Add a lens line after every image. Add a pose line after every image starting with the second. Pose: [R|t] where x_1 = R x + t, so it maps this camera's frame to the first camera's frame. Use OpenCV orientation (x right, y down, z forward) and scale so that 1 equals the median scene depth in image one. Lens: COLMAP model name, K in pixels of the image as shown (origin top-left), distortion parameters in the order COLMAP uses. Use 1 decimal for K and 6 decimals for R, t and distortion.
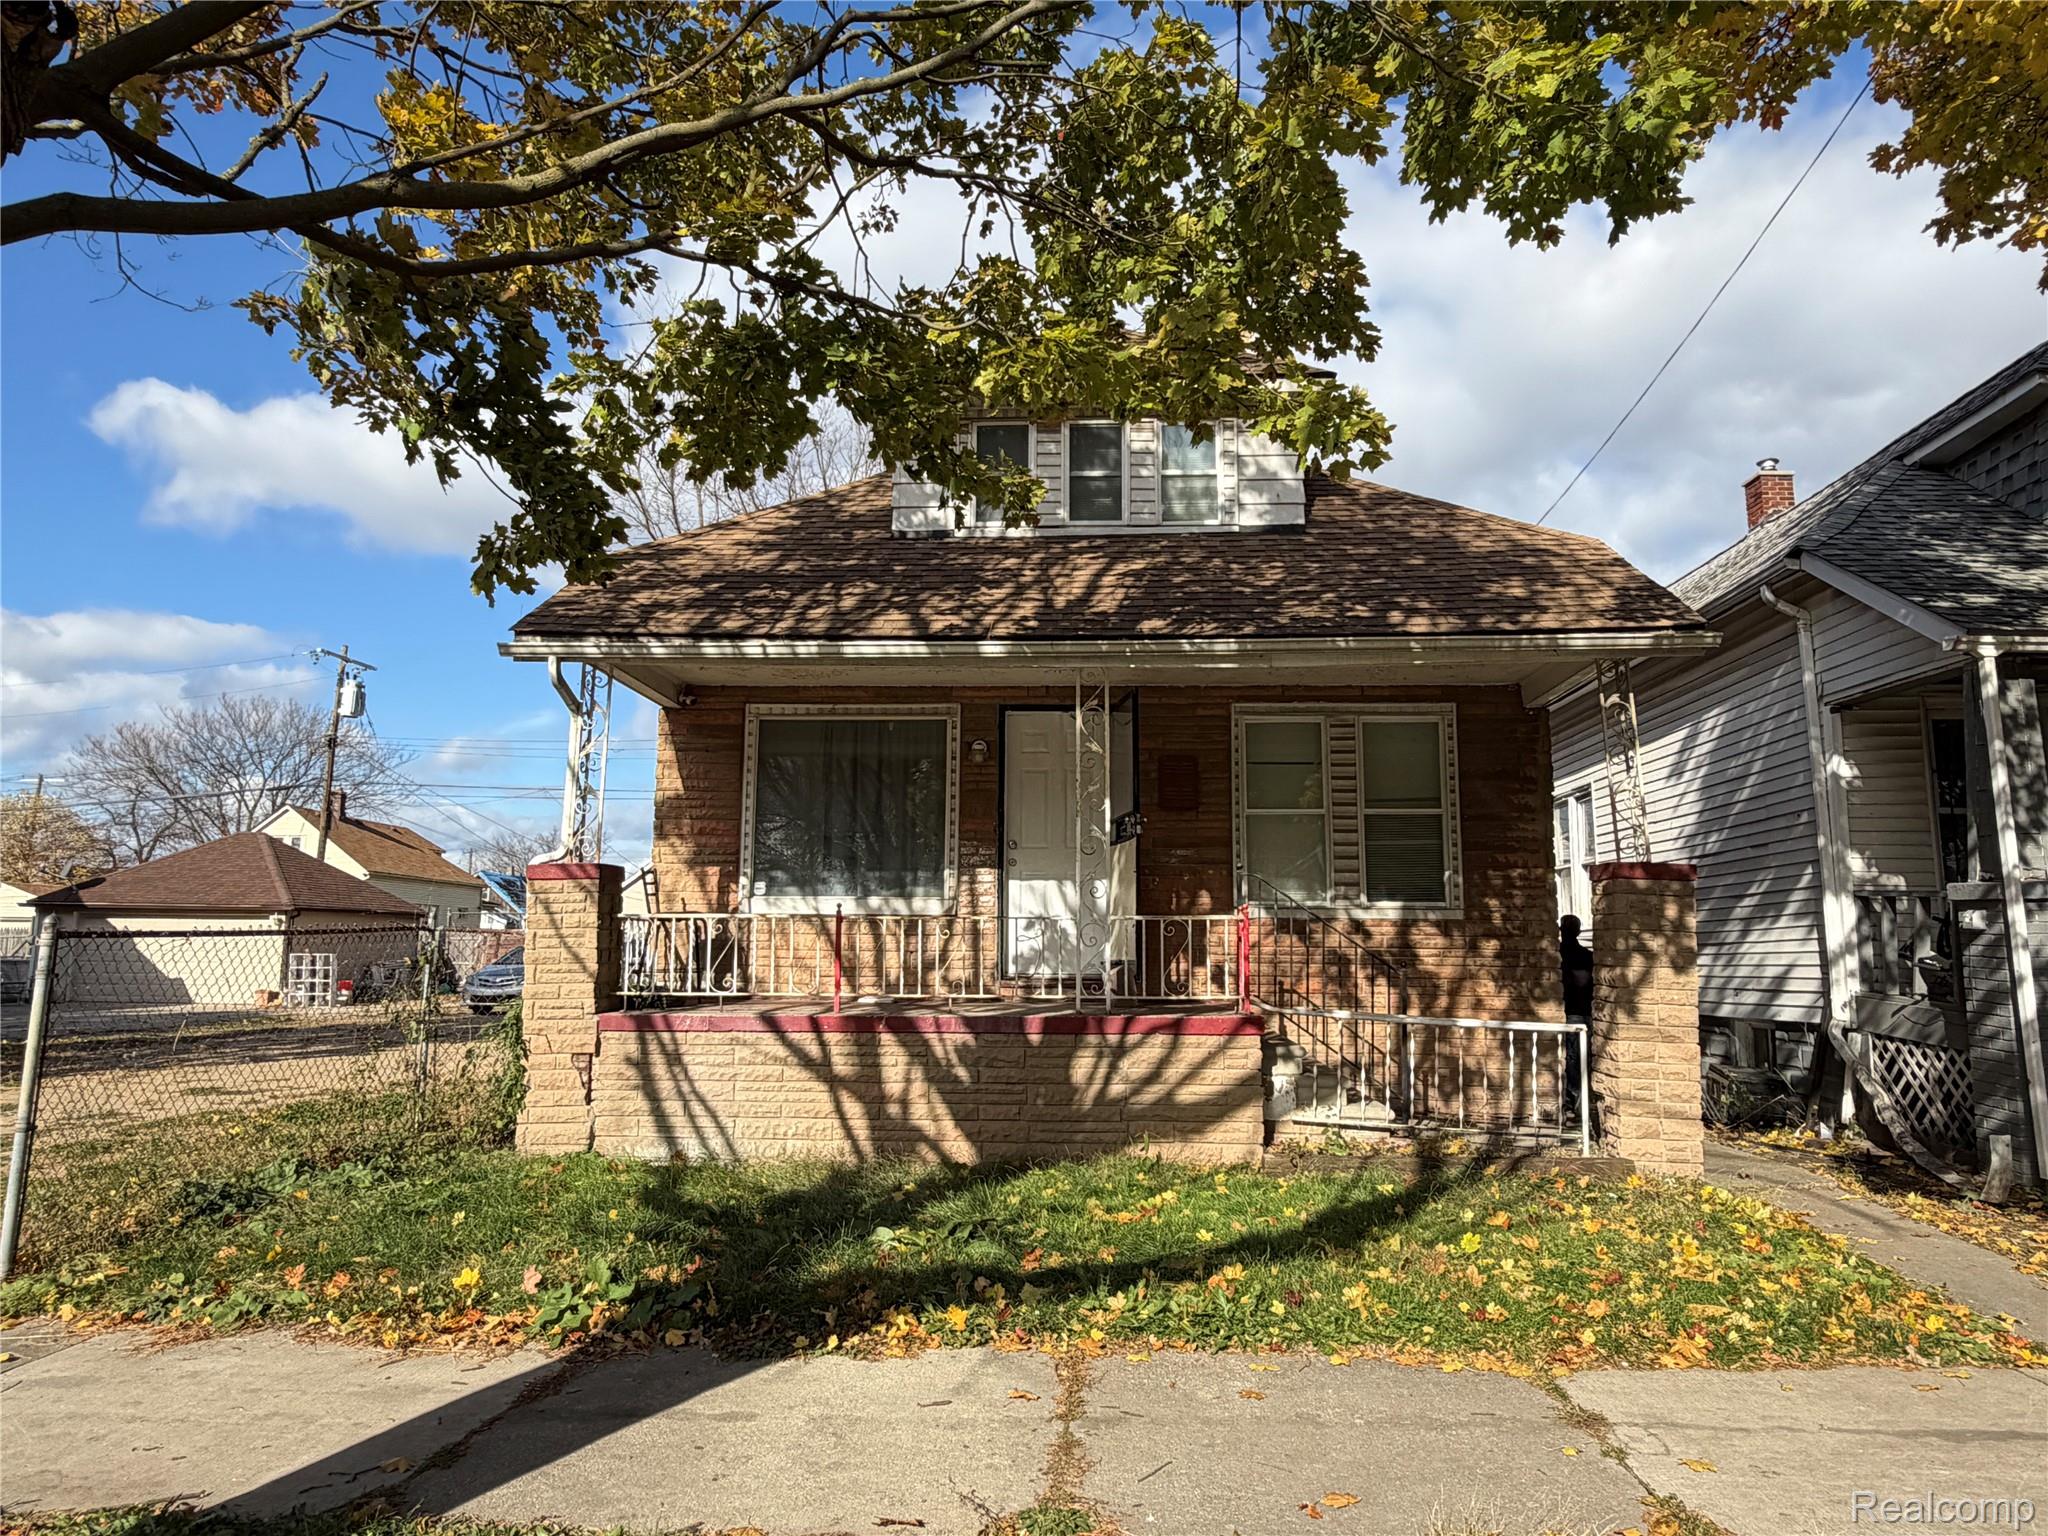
lens RADIAL K [[1348.4, 0, 1026.0], [0, 1348.4, 767.2], [0, 0, 1]] dist [0.008072, 0.000508]
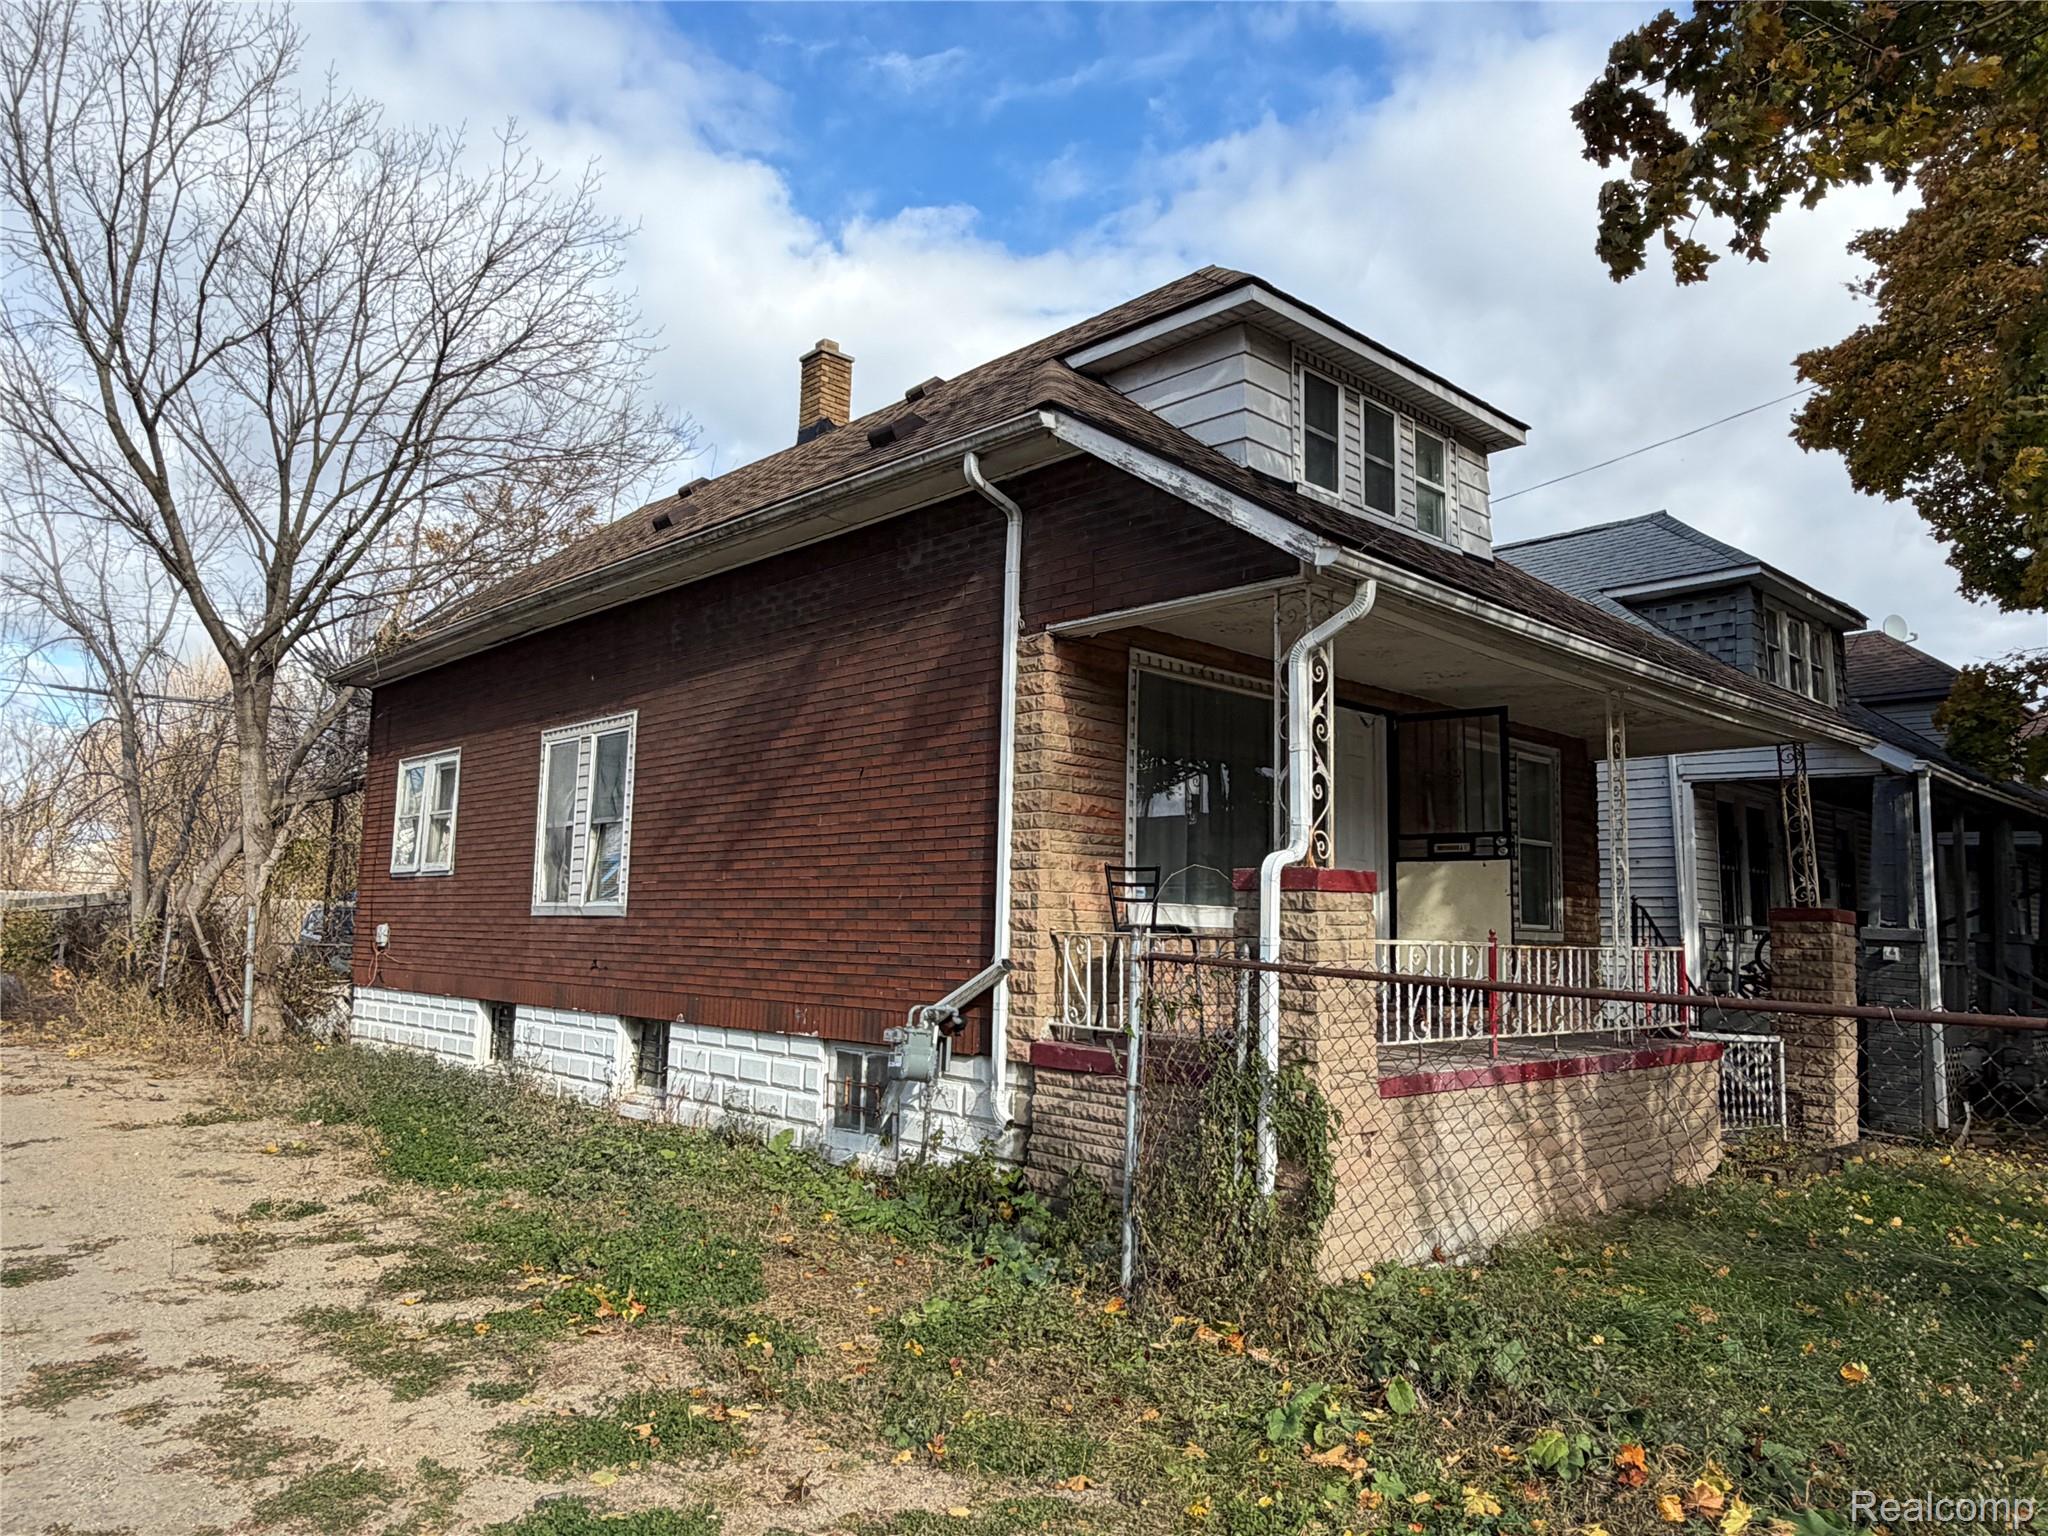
lens RADIAL K [[1397.9, 0, 1015.2], [0, 1397.9, 767.6], [0, 0, 1]] dist [-0.008063, 0.001134]
pose [[0.687238, 0.096963, 0.719932, -1.030703], [-0.126785, 0.991851, -0.012558, 0.049133], [-0.715283, -0.082646, 0.693931, 0.627972]]
